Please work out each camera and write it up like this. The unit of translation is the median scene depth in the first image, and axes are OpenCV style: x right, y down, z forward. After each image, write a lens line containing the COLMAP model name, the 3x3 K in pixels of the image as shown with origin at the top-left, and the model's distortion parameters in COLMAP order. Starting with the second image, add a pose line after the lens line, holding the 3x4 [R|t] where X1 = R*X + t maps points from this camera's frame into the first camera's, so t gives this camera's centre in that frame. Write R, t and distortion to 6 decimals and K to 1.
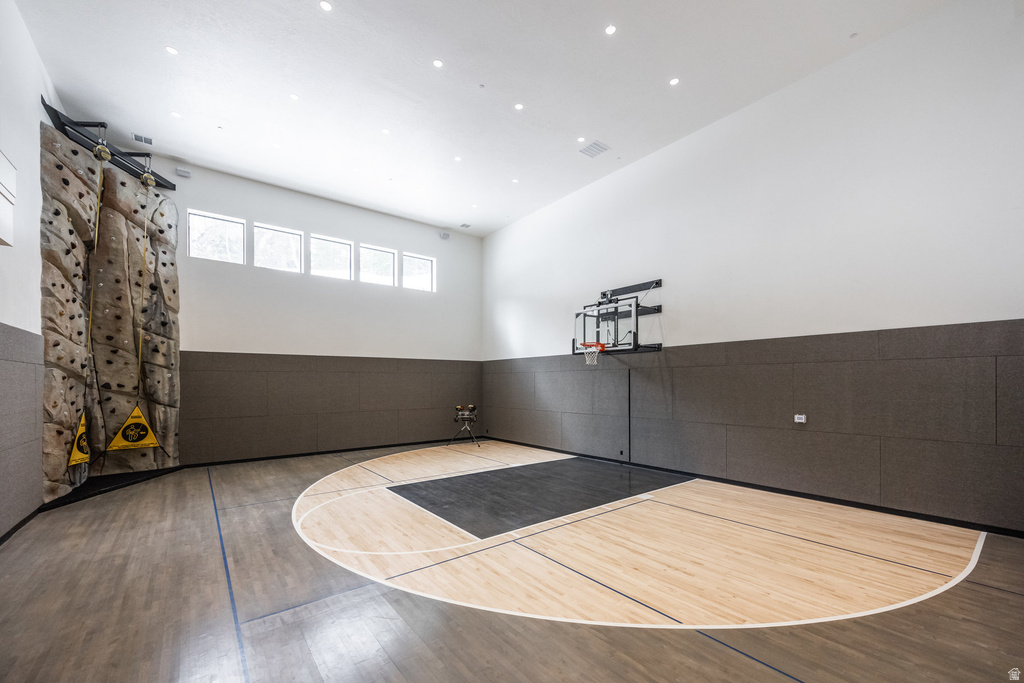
lens RADIAL K [[421.3, 0, 554.2], [0, 421.3, 382.5], [0, 0, 1]] dist [-0.000896, 0.000072]
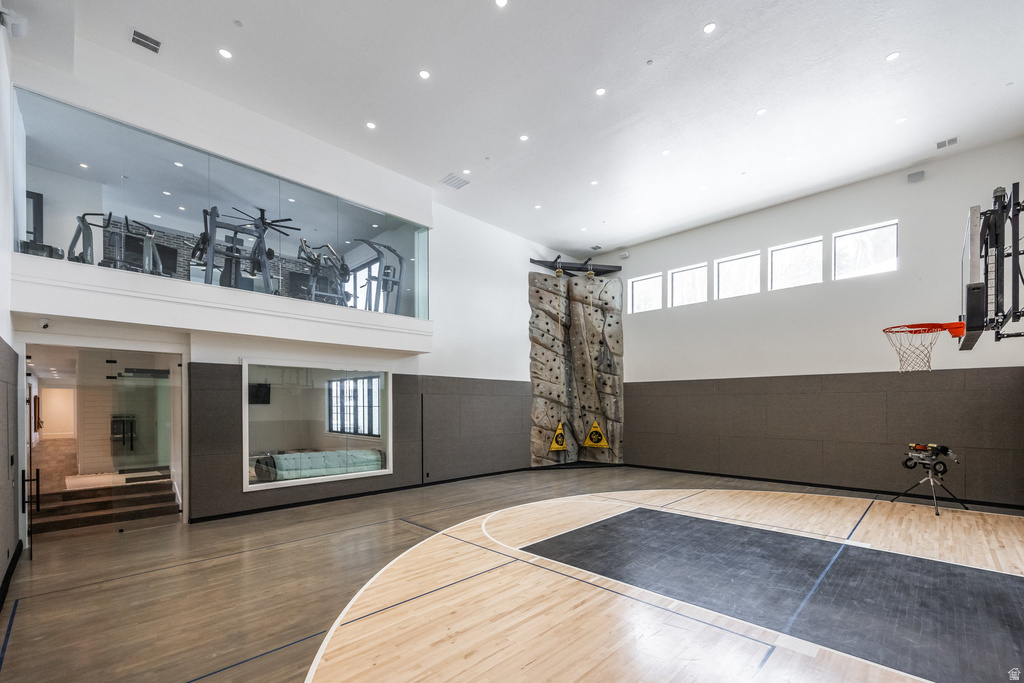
lens RADIAL K [[421.3, 0, 489.5], [0, 421.3, 409.5], [0, 0, 1]] dist [-0.000896, 0.000072]
pose [[0.070400, 0.015118, -0.997404, 0.530111], [0.000965, 0.999884, 0.015224, -0.007496], [0.997518, -0.002035, 0.070377, 0.485051]]
